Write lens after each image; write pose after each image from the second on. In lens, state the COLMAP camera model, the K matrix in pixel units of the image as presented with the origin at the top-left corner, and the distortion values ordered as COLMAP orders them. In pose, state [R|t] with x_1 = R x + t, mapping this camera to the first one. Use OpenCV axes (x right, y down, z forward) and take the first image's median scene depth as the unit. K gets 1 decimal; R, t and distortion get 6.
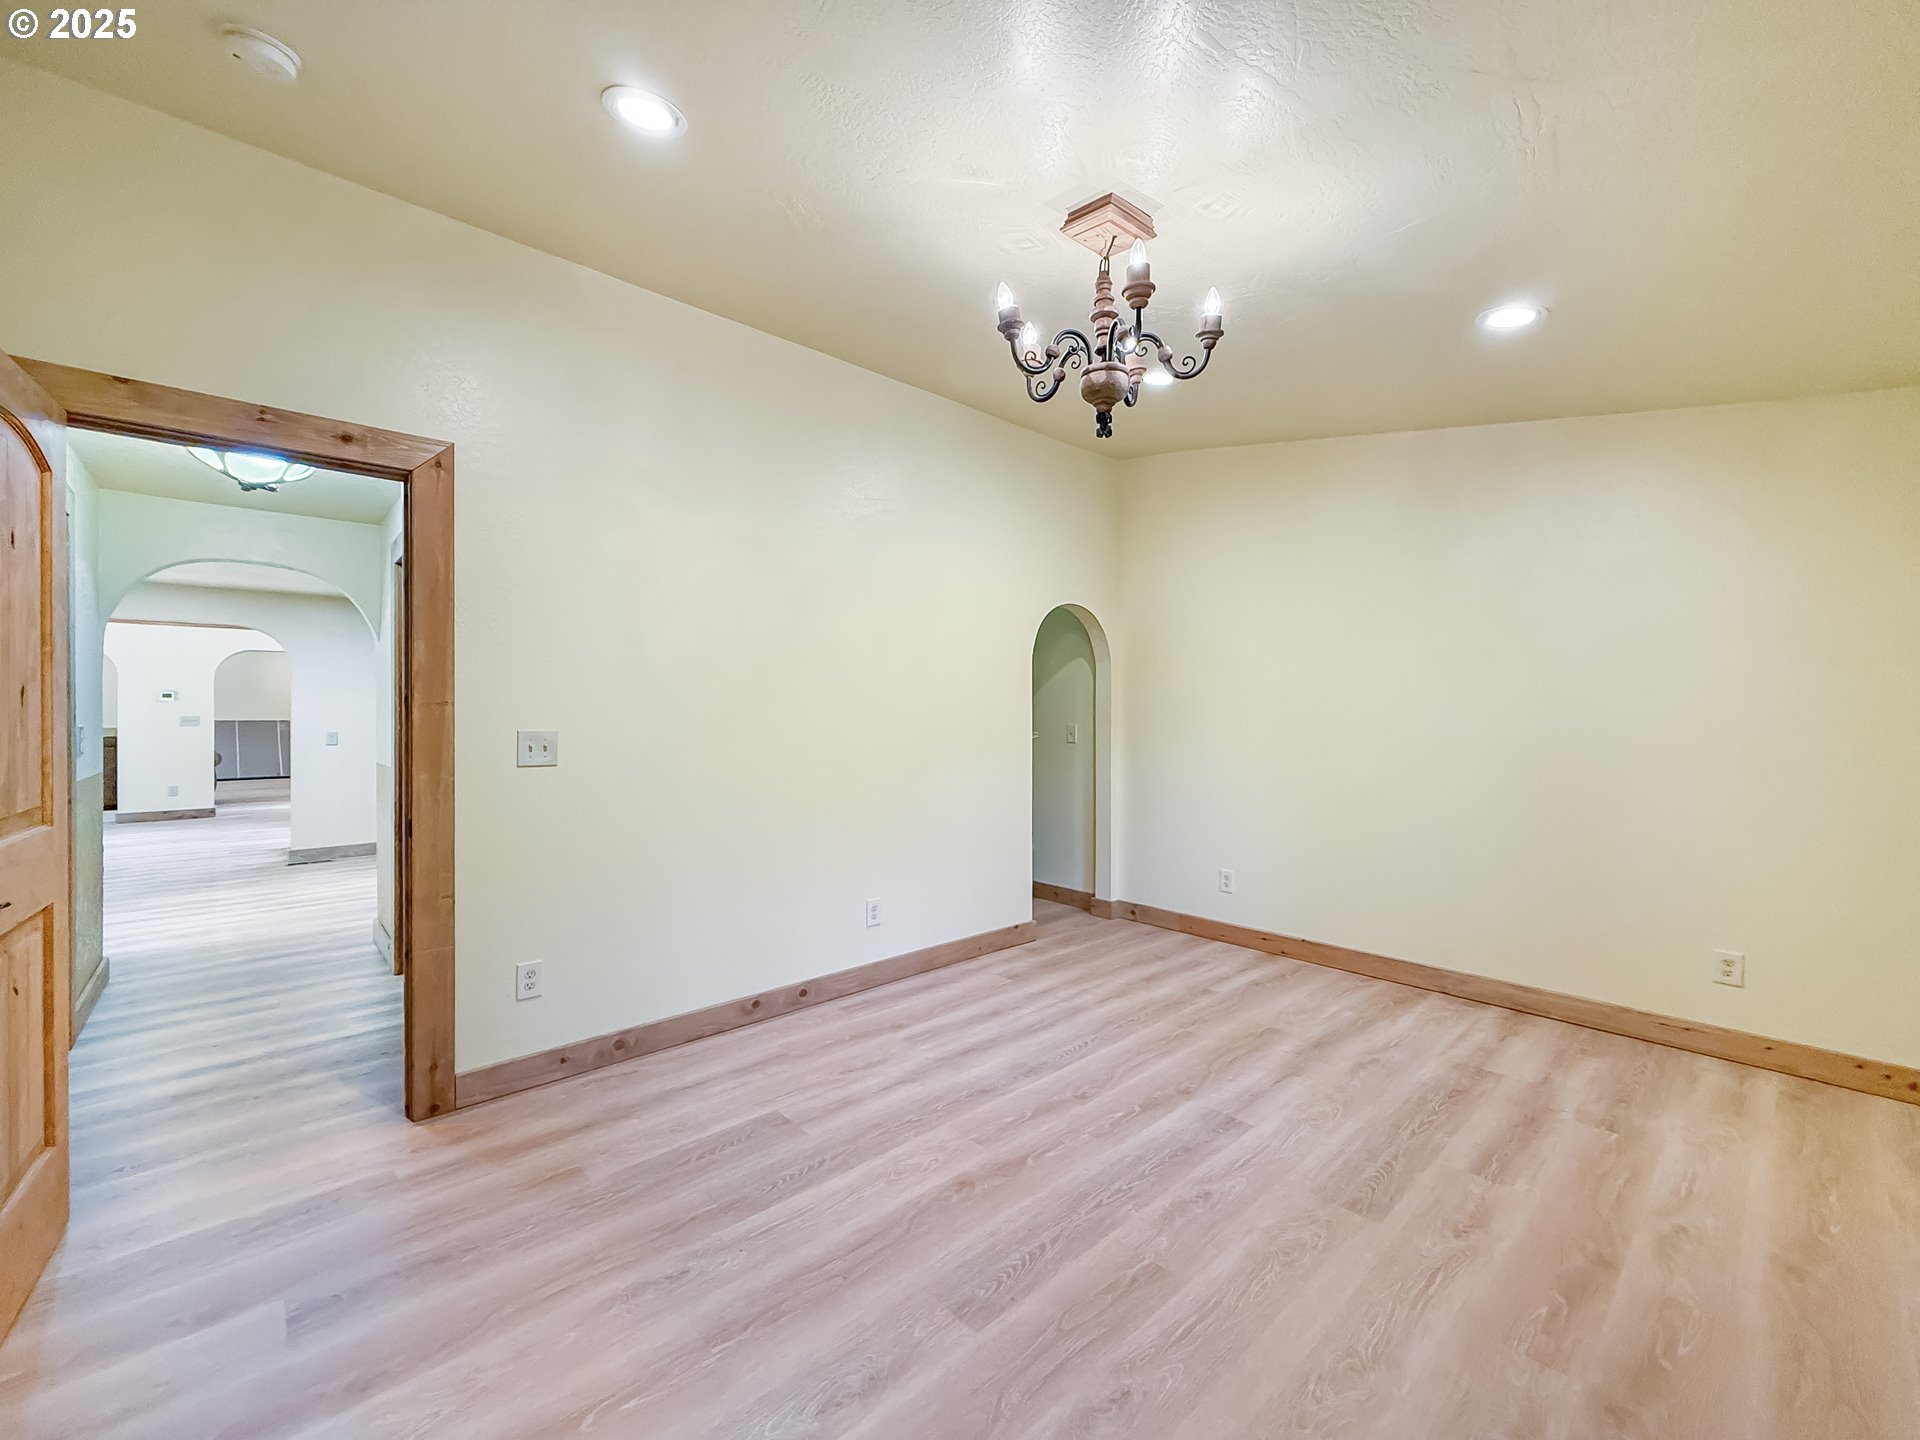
lens RADIAL K [[773.7, 0, 961.3], [0, 773.7, 725.1], [0, 0, 1]] dist [0.001243, -0.000105]
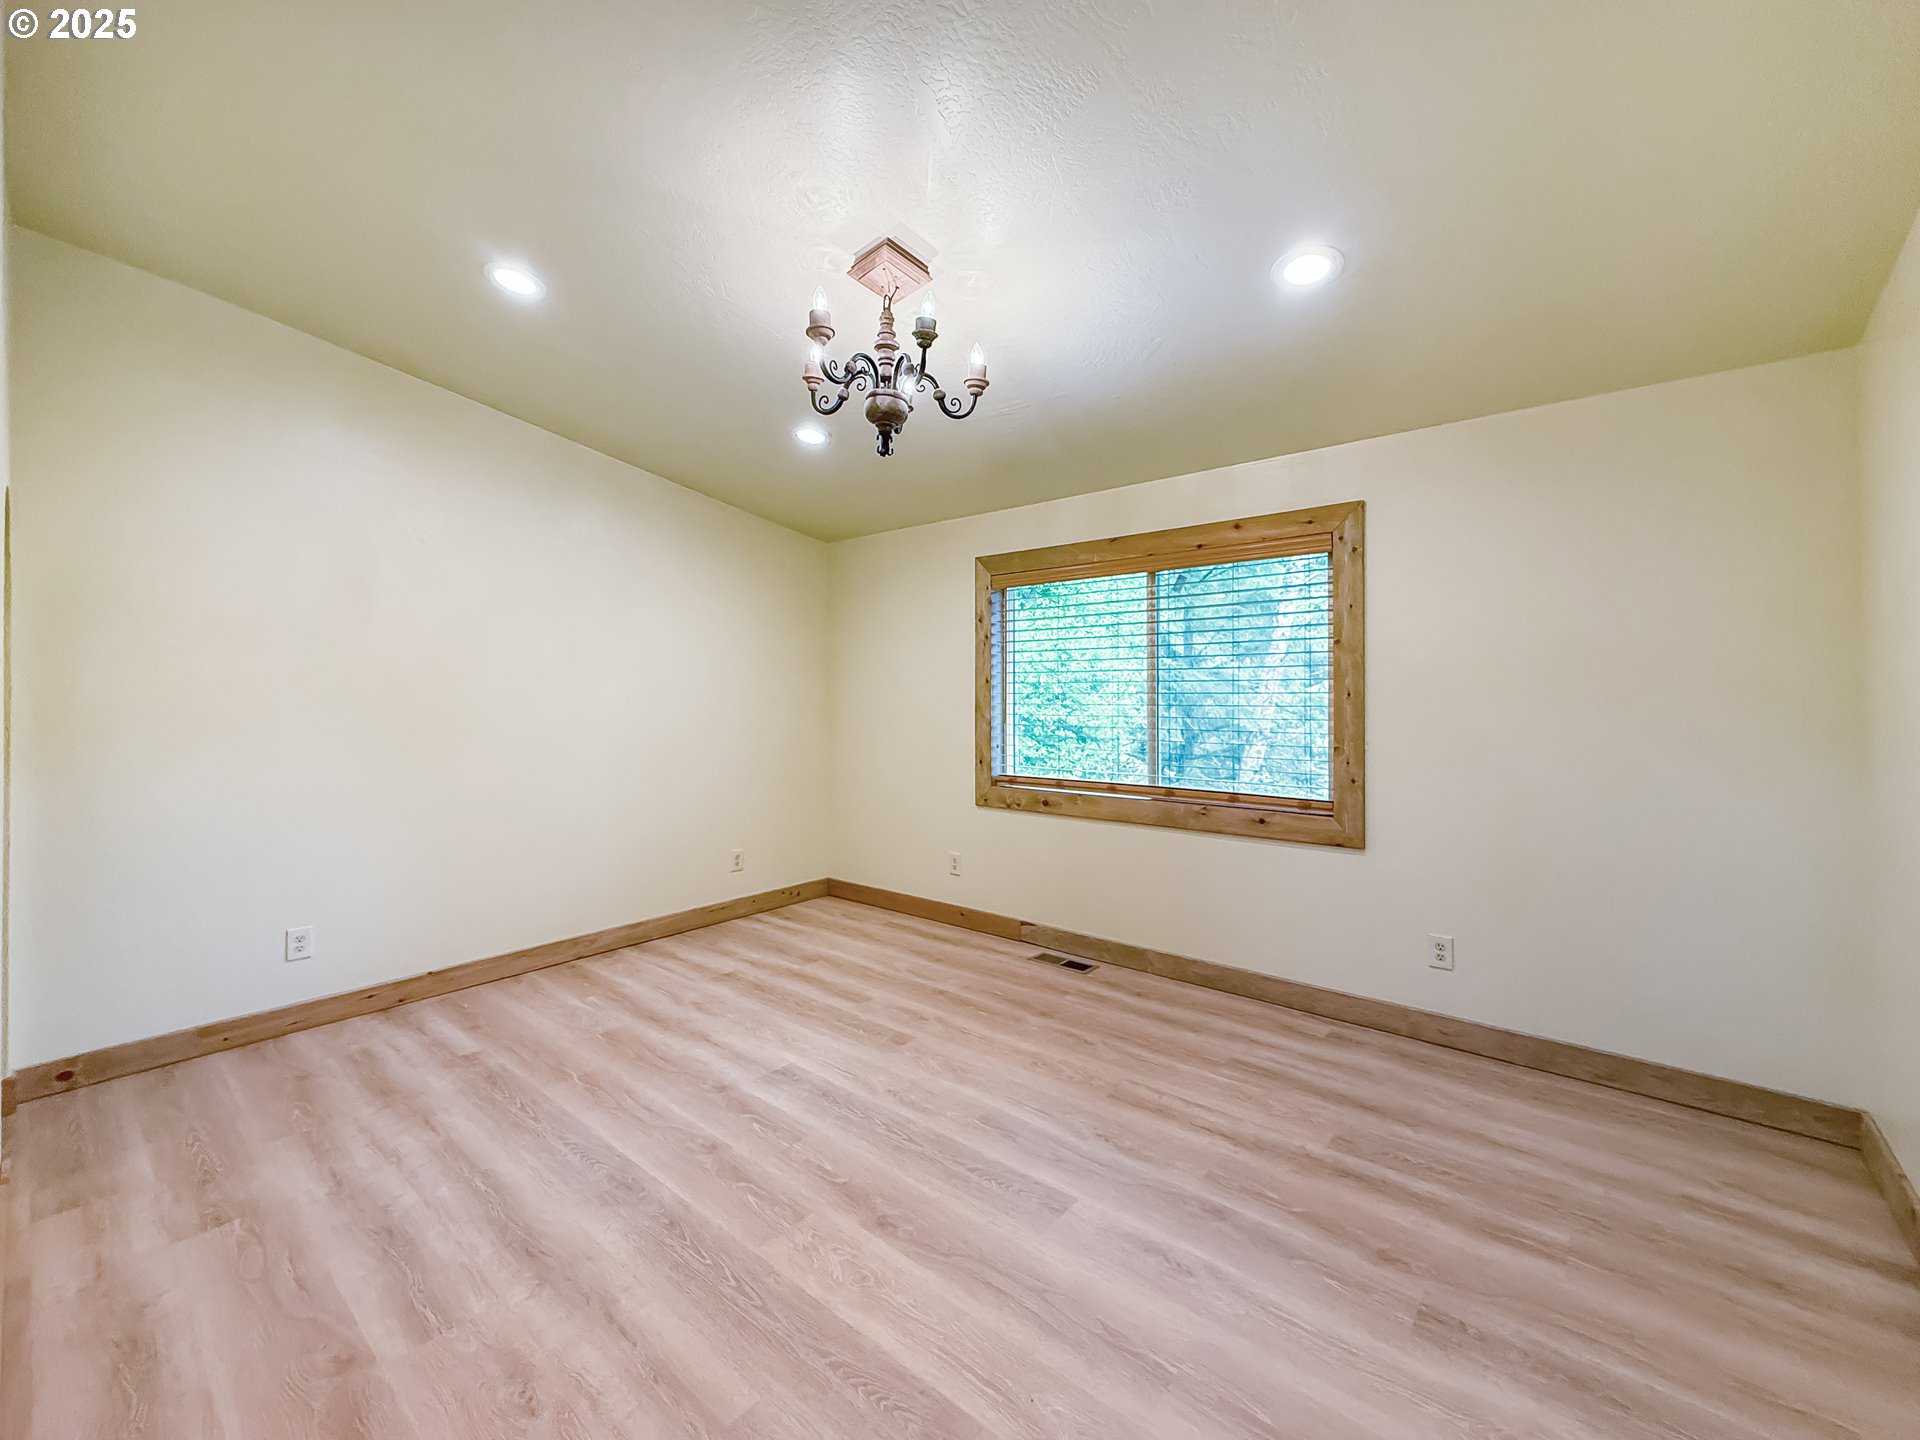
lens RADIAL K [[783.1, 0, 958.4], [0, 783.1, 682.3], [0, 0, 1]] dist [0.001188, -0.000325]
pose [[-0.119862, 0.016102, 0.992660, -0.740298], [0.022192, 0.999662, -0.013536, -0.024512], [-0.992543, 0.020406, -0.120179, 0.798506]]
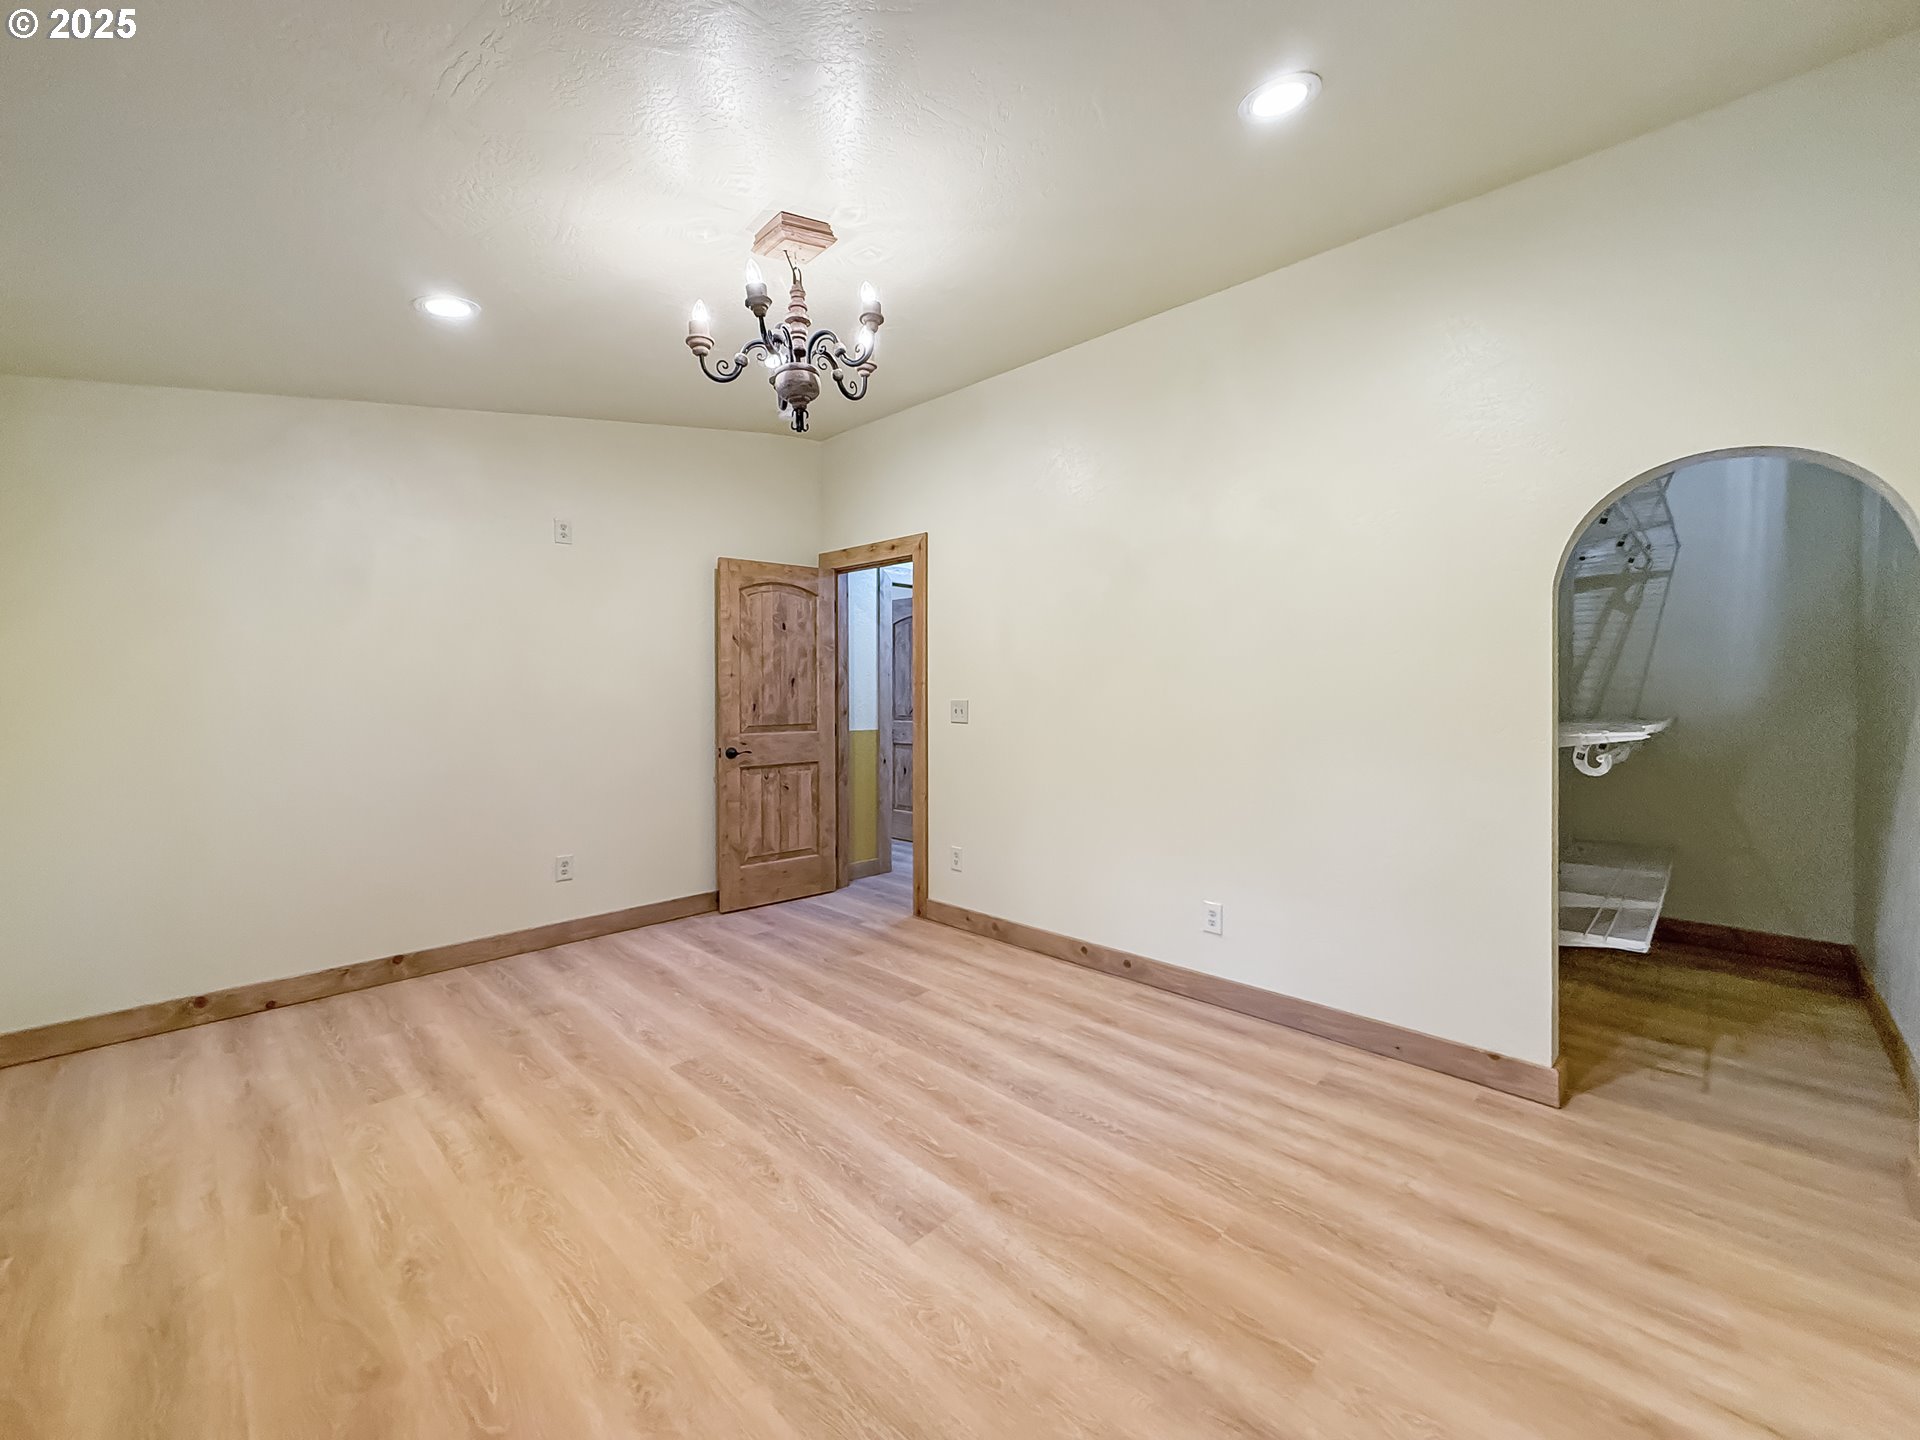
lens RADIAL K [[773.7, 0, 961.3], [0, 773.7, 725.1], [0, 0, 1]] dist [0.001243, -0.000105]
pose [[0.062793, 0.042863, -0.997106, 0.992424], [-0.018776, 0.998951, 0.041760, -0.008508], [0.997850, 0.016100, 0.063532, 0.900369]]
